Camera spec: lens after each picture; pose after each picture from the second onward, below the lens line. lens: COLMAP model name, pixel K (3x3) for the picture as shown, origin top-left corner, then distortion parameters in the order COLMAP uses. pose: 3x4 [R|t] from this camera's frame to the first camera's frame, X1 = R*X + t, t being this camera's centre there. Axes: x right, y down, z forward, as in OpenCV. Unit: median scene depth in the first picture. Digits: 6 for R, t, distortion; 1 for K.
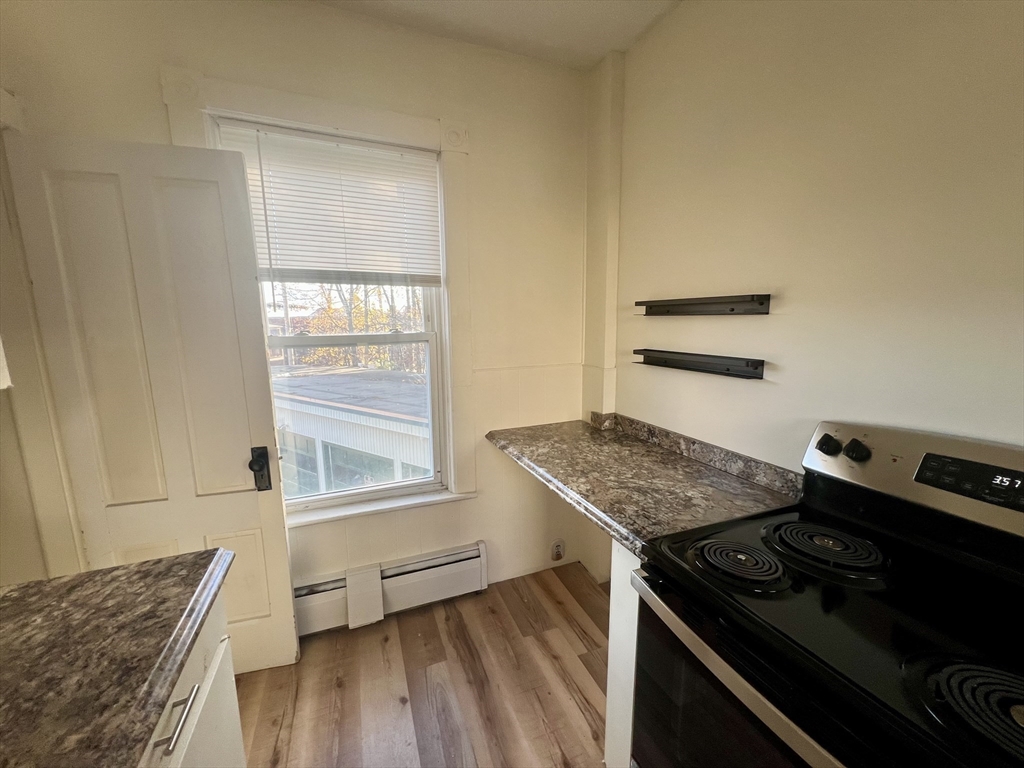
lens RADIAL K [[410.0, 0, 513.2], [0, 410.0, 384.4], [0, 0, 1]] dist [-0.002857, 0.000815]
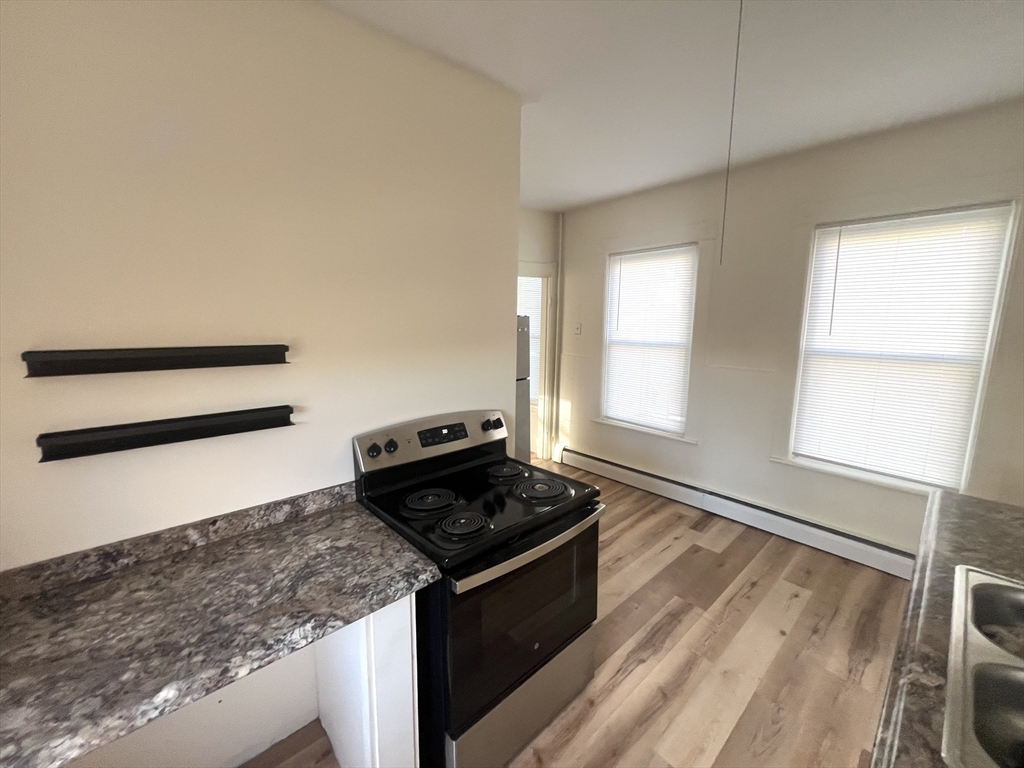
lens RADIAL K [[410.0, 0, 511.2], [0, 410.0, 385.1], [0, 0, 1]] dist [-0.002857, 0.000815]
pose [[-0.337897, -0.136184, 0.931279, -0.525216], [0.145871, 0.969942, 0.194765, -0.212471], [-0.929811, 0.201657, -0.307875, 0.703453]]
